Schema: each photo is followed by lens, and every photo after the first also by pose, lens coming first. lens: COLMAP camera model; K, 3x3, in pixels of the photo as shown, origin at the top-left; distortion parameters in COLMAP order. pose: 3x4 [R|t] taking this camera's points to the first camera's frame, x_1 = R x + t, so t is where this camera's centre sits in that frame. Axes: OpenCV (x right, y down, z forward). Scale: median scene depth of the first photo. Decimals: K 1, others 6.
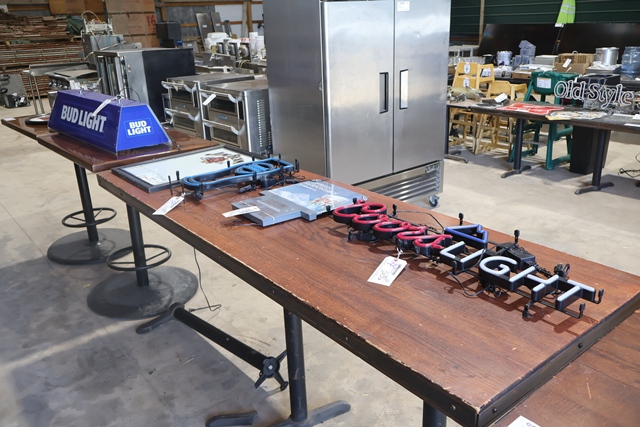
lens RADIAL K [[535.2, 0, 318.5], [0, 535.2, 211.5], [0, 0, 1]] dist [0.004055, 0.006473]
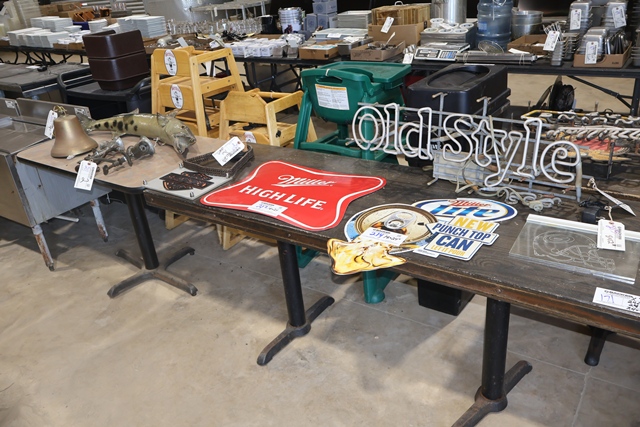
lens RADIAL K [[535.2, 0, 317.3], [0, 535.2, 214.7], [0, 0, 1]] dist [0.004055, 0.006473]
pose [[0.958024, -0.163027, 0.235823, 0.233431], [0.142759, 0.984619, 0.100726, -0.150956], [-0.248617, -0.062832, 0.966562, 0.474058]]
